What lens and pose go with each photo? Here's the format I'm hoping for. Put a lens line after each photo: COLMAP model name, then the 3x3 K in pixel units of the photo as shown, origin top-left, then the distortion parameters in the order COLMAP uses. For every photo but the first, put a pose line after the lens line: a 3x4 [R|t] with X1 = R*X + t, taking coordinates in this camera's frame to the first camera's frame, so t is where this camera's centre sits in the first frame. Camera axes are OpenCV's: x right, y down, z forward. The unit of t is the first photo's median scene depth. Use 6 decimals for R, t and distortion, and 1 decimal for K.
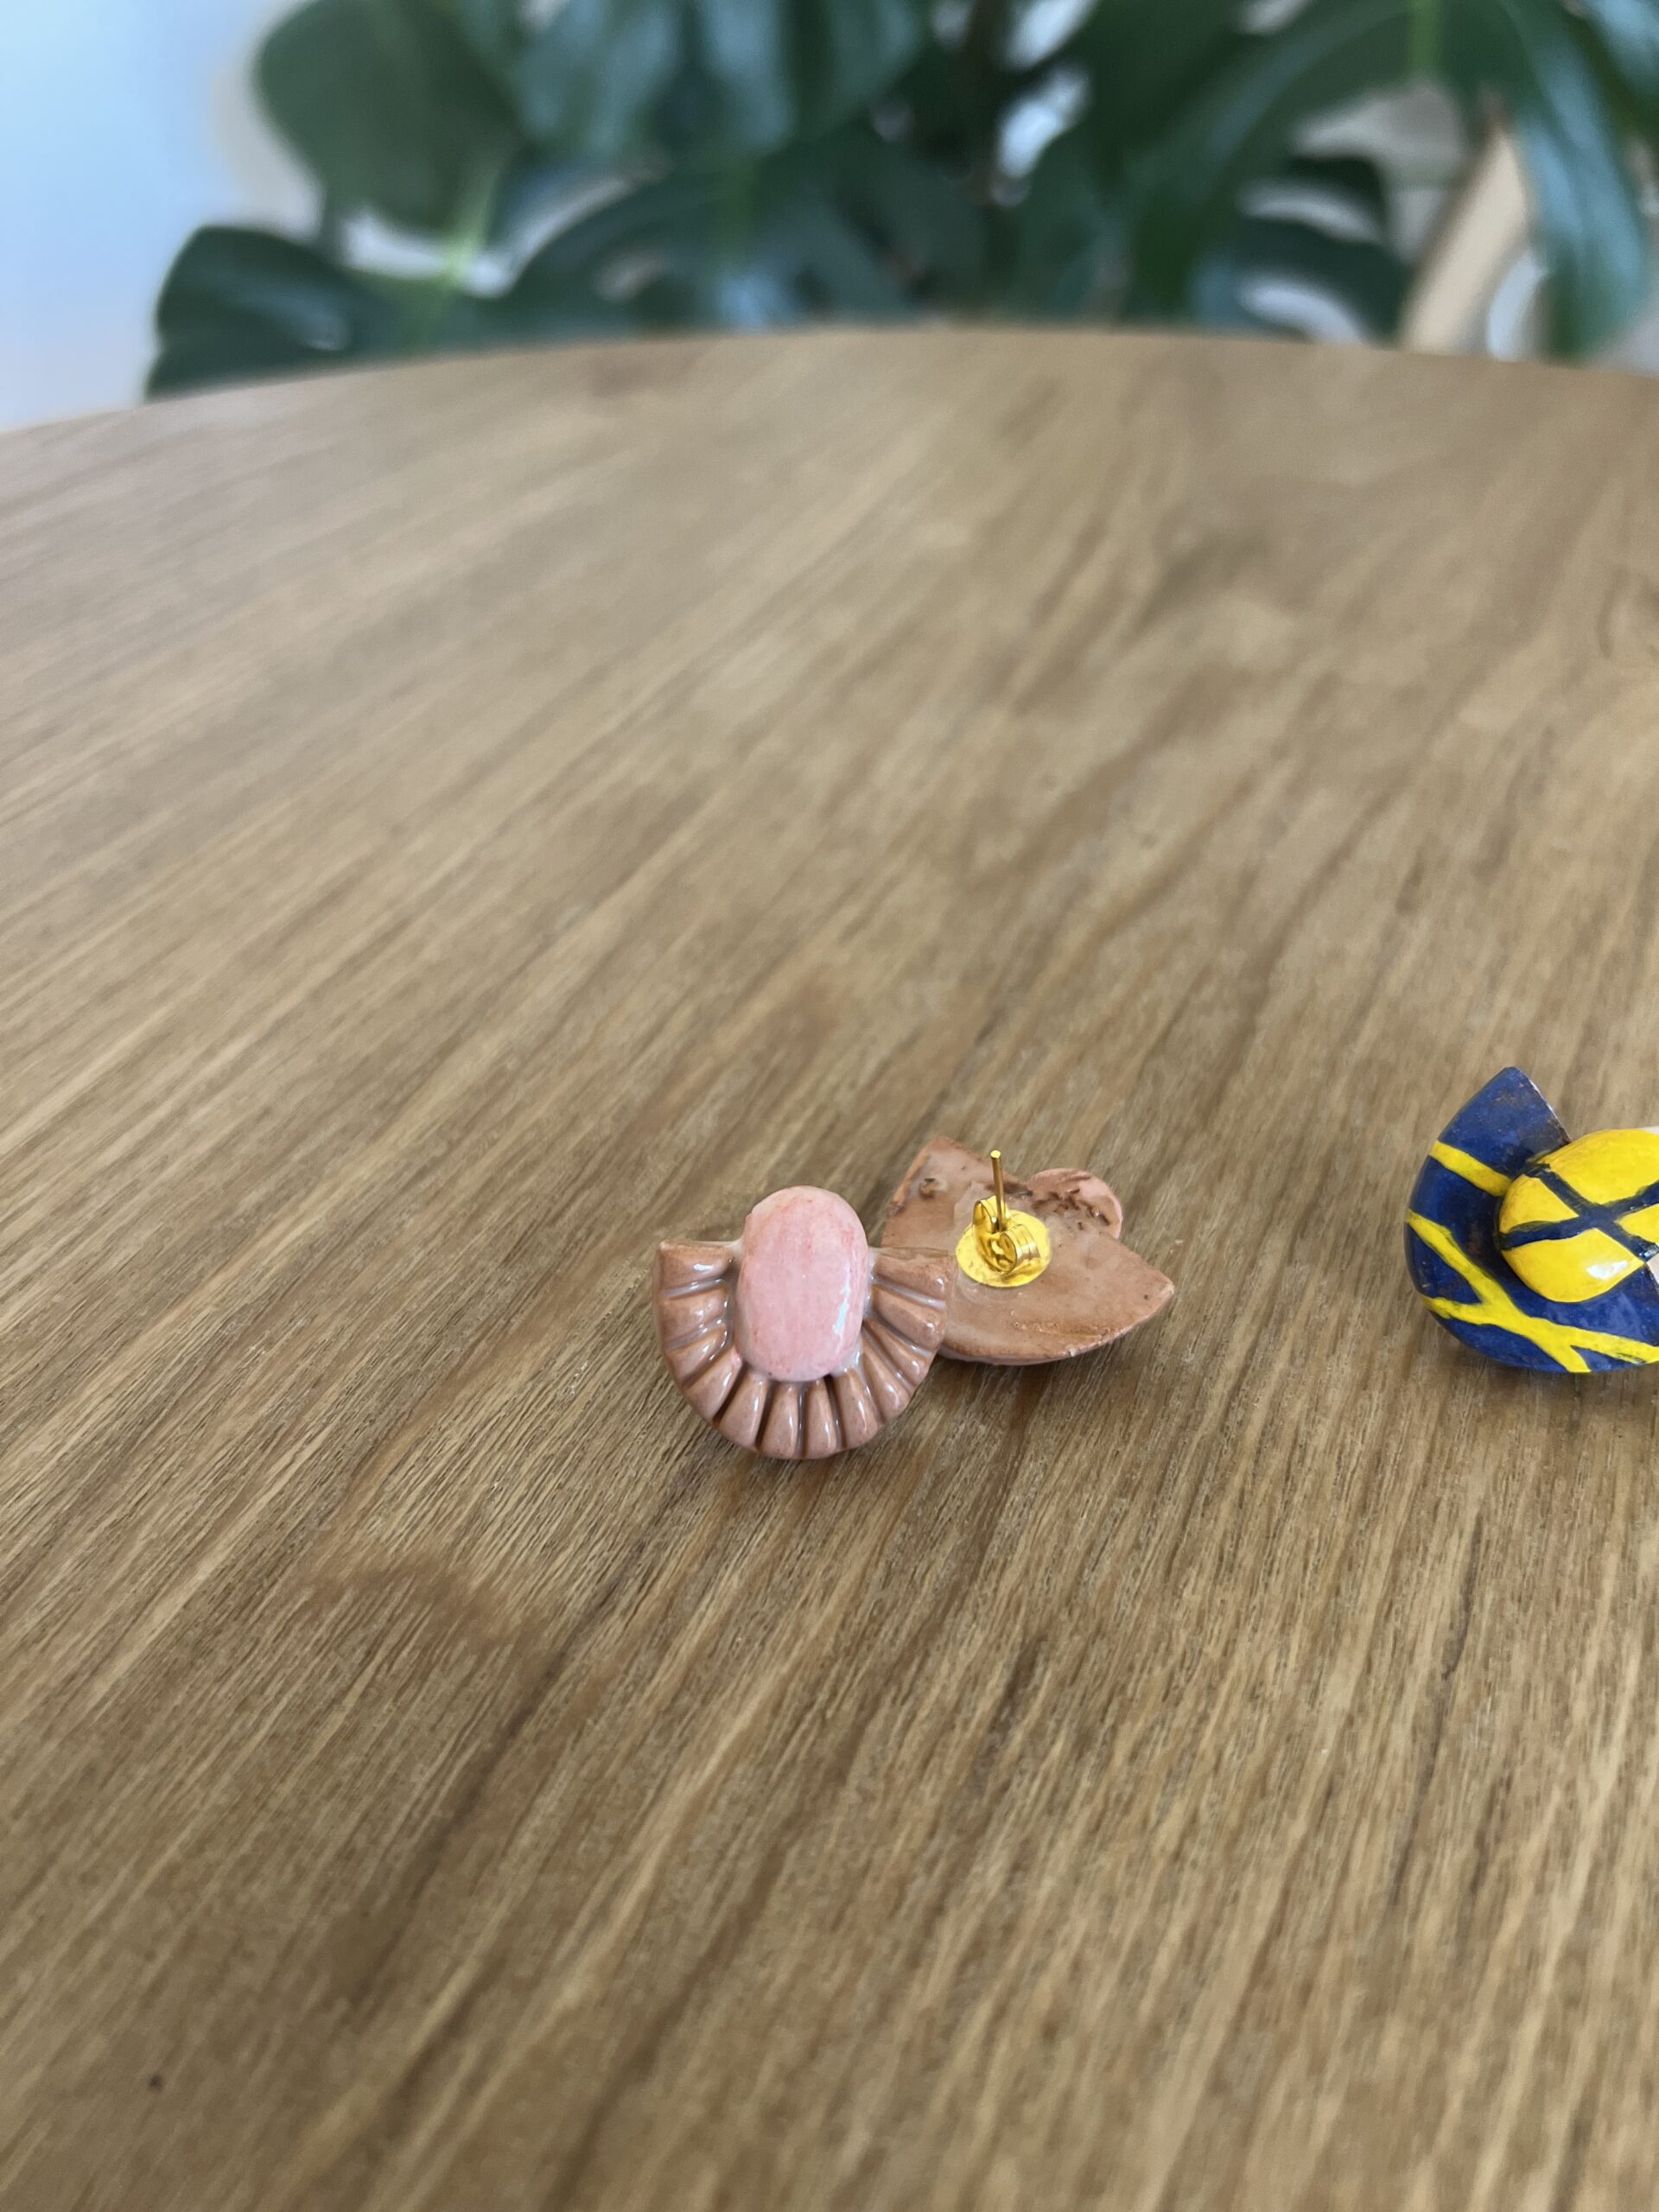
lens RADIAL K [[1703.9, 0, 836.3], [0, 1703.9, 1102.2], [0, 0, 1]] dist [0.005926, -0.041385]
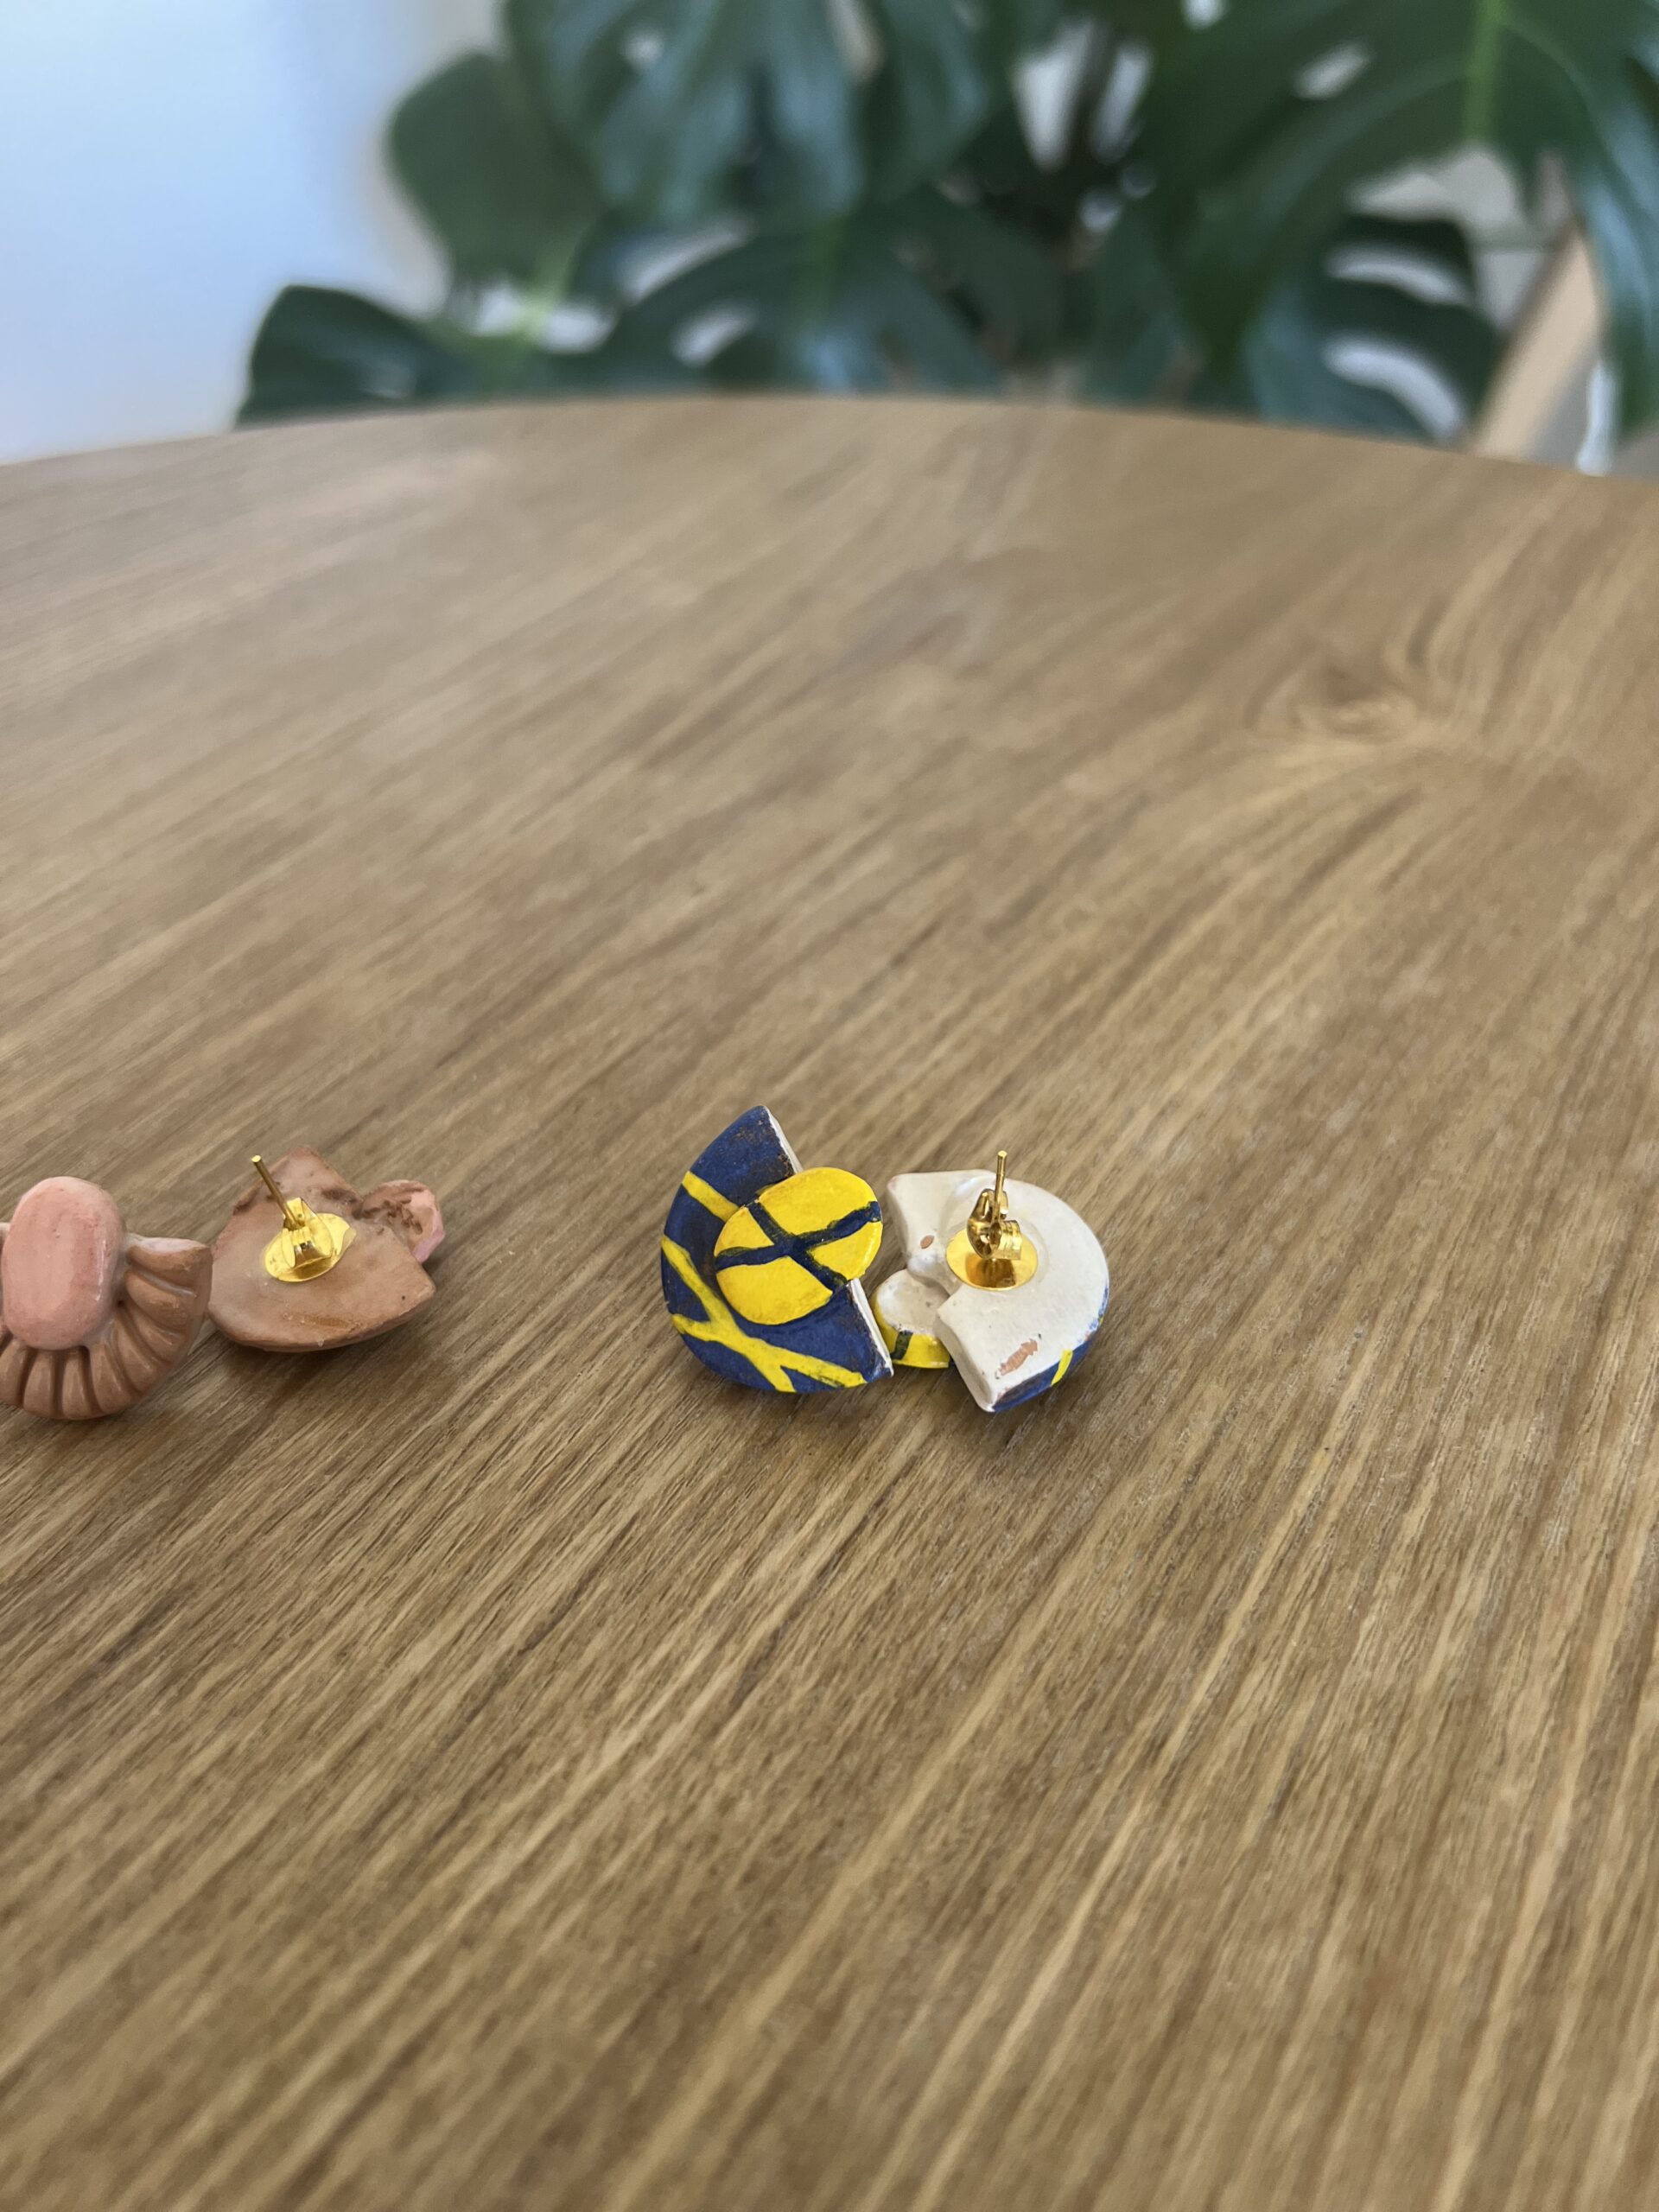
lens RADIAL K [[1703.9, 0, 863.3], [0, 1703.9, 1106.7], [0, 0, 1]] dist [0.005926, -0.041385]
pose [[0.993604, 0.051736, -0.100373, 0.557888], [-0.053945, 0.998355, -0.019416, -0.002785], [0.099203, 0.024706, 0.994760, -0.063841]]
